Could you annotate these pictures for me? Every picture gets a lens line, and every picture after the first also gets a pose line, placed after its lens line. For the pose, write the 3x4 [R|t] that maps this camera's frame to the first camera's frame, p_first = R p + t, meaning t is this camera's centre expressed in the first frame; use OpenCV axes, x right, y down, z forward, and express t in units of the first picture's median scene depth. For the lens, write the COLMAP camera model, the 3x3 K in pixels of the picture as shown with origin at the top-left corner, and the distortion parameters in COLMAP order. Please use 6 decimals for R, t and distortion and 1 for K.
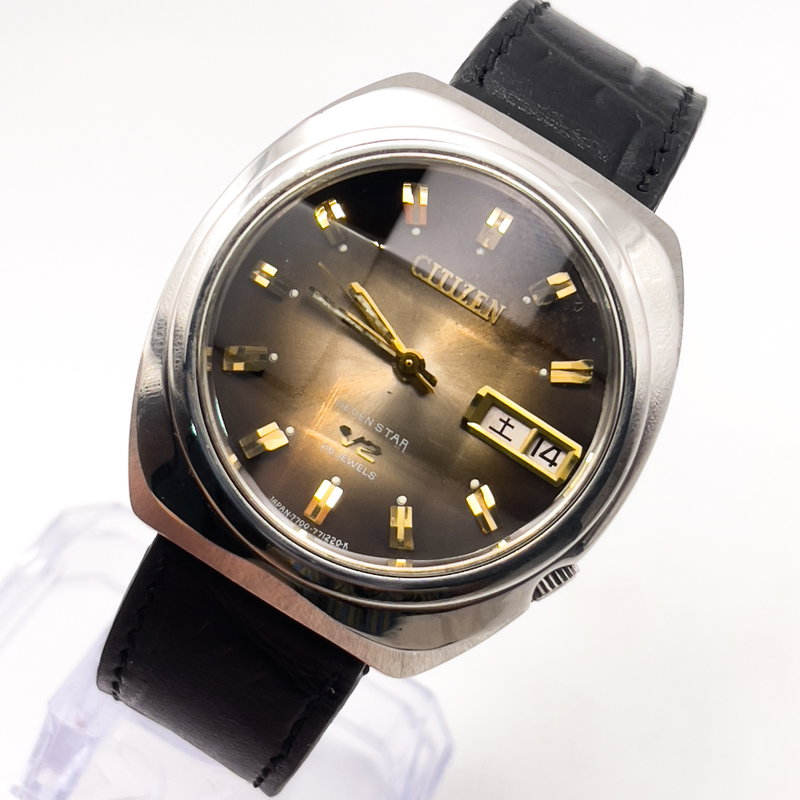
lens RADIAL K [[1726.0, 0, 398.8], [0, 1726.0, 394.0], [0, 0, 1]] dist [0.609034, 0.000000]
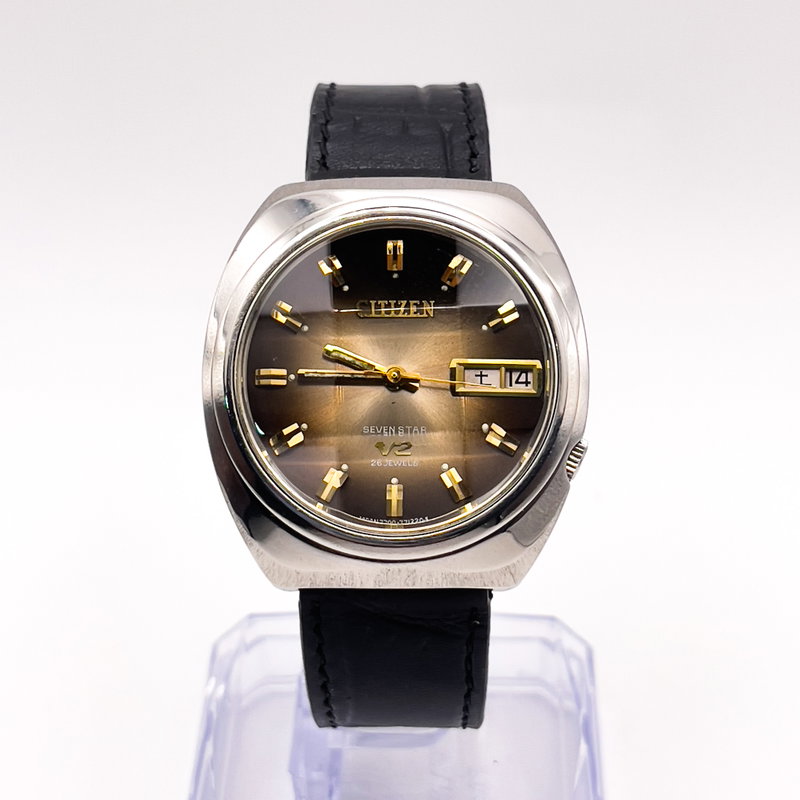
lens RADIAL K [[1956.2, 0, 406.0], [0, 1956.2, 402.0], [0, 0, 1]] dist [0.791834, 0.000000]
pose [[0.848410, -0.528380, 0.031870, -0.043776], [0.529197, 0.848043, -0.027832, 0.044684], [-0.012322, 0.040478, 0.999104, -0.479790]]
